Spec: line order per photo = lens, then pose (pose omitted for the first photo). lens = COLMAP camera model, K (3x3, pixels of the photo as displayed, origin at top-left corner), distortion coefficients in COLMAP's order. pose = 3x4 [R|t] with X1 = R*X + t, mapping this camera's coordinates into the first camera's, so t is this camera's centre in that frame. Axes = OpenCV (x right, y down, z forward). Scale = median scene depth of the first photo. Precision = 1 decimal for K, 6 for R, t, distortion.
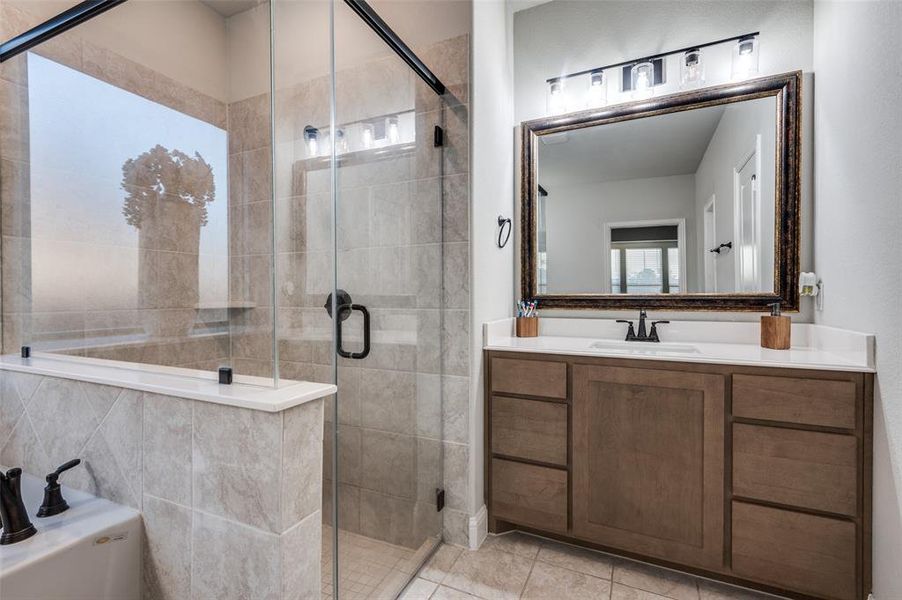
lens RADIAL K [[412.1, 0, 451.0], [0, 412.1, 300.0], [0, 0, 1]] dist [0.017468, -0.000148]
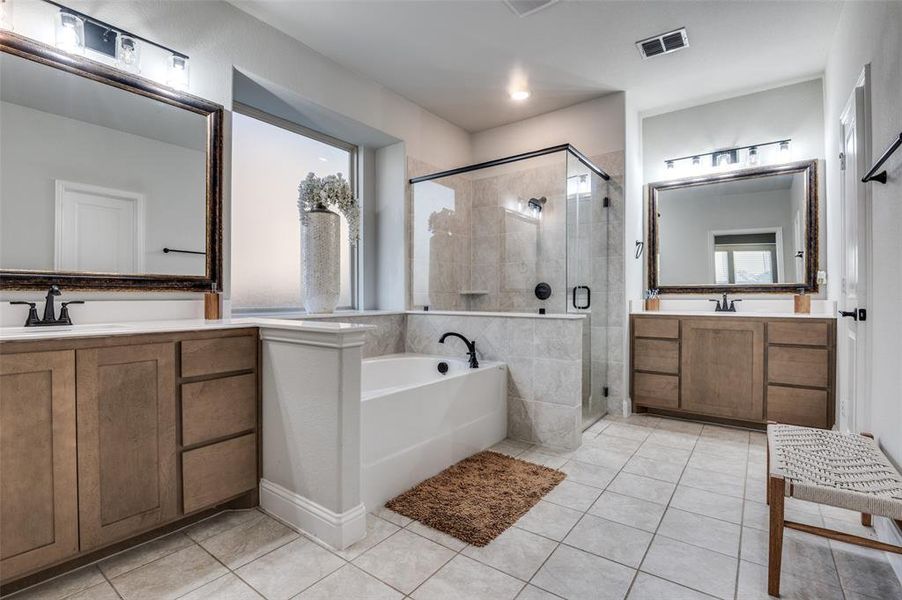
lens RADIAL K [[420.2, 0, 451.0], [0, 420.2, 300.0], [0, 0, 1]] dist [-0.016525, -0.000327]
pose [[0.977951, 0.003838, -0.208798, -0.324159], [-0.005811, 0.999944, -0.008838, 0.080807], [0.208753, 0.009856, 0.977919, -1.041890]]
